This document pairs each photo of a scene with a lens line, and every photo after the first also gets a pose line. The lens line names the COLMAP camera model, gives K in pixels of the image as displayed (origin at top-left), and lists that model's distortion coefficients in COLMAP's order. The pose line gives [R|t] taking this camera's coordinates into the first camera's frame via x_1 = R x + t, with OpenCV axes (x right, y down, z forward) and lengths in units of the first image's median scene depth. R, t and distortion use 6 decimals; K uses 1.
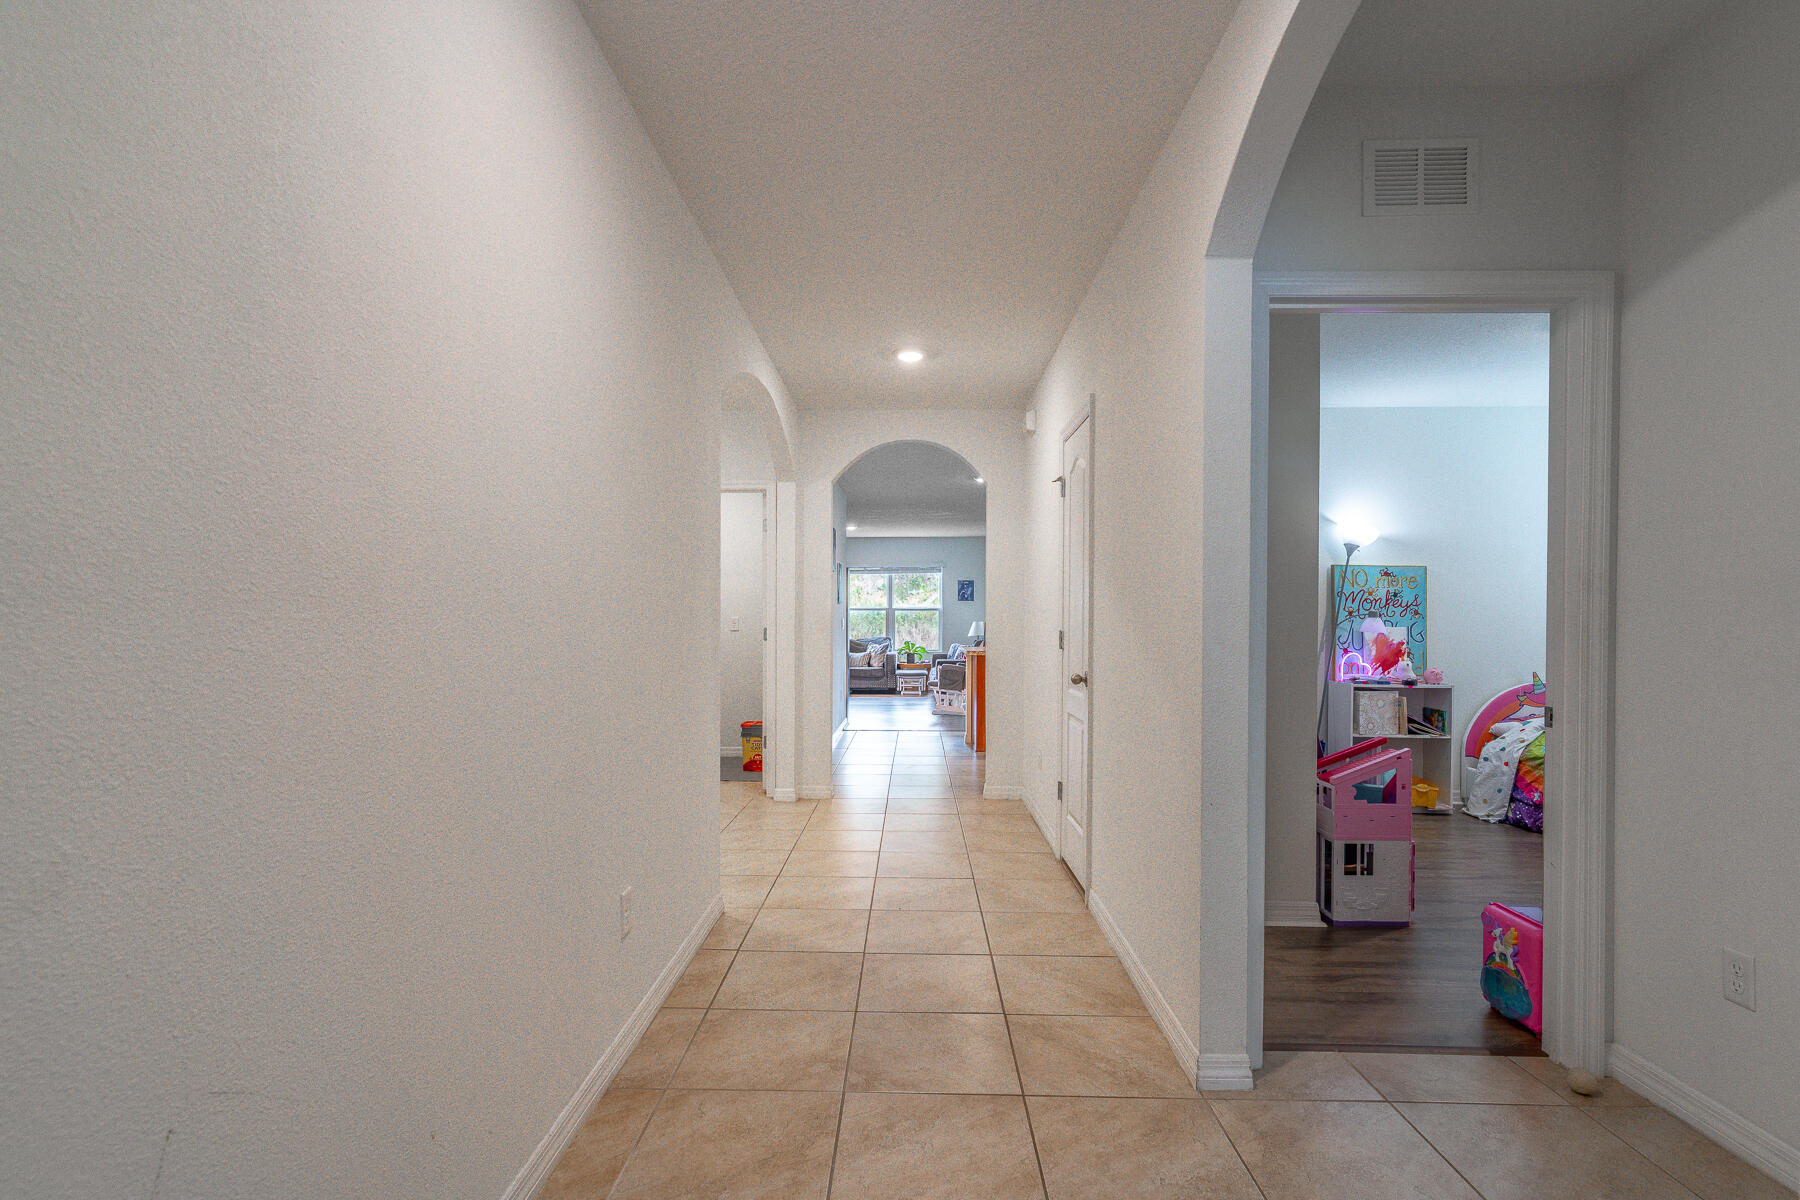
lens RADIAL K [[862.6, 0, 888.0], [0, 862.6, 633.2], [0, 0, 1]] dist [-0.003098, -0.000313]
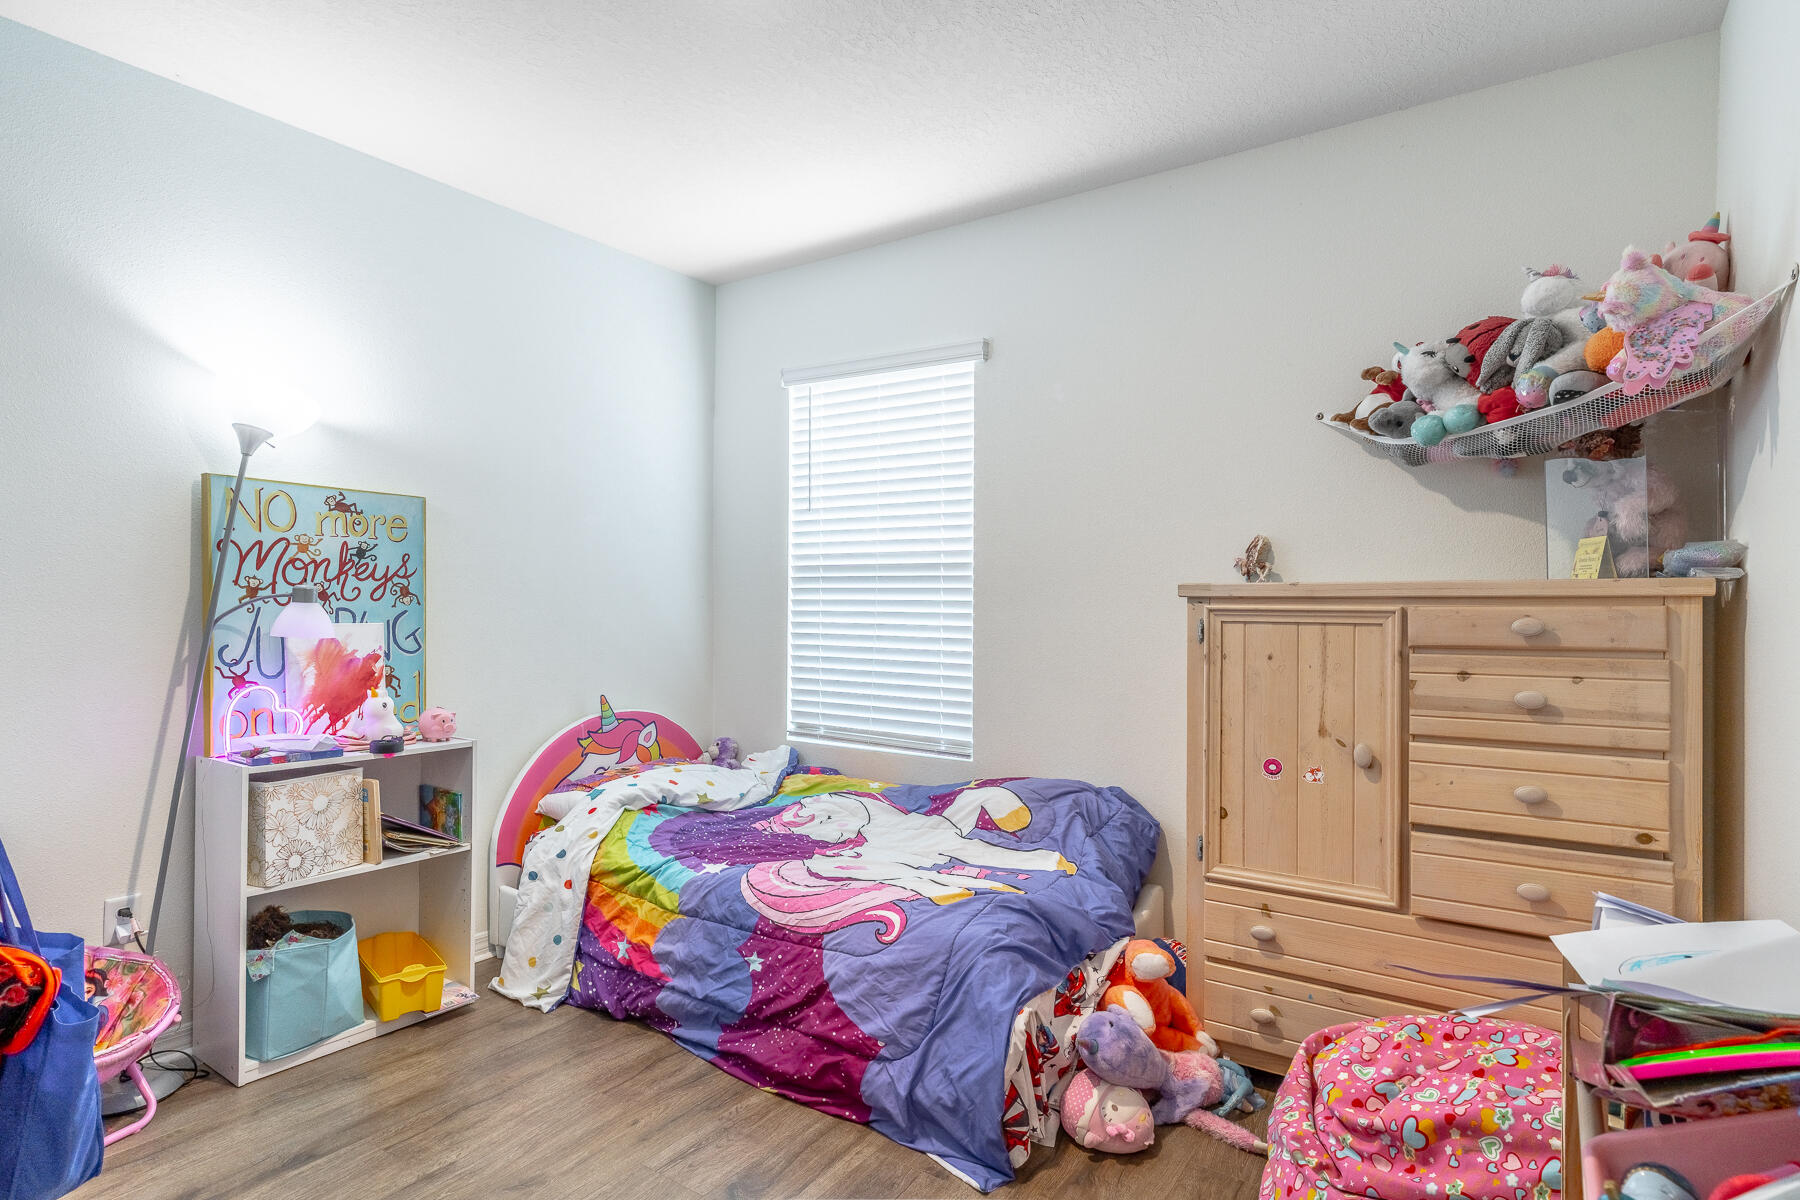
lens RADIAL K [[977.3, 0, 901.9], [0, 977.3, 599.4], [0, 0, 1]] dist [0.005951, 0.001372]
pose [[0.549702, 0.004497, 0.835349, 0.317073], [0.003867, 0.999961, -0.007928, -0.014748], [-0.835352, 0.007589, 0.549663, 0.479843]]
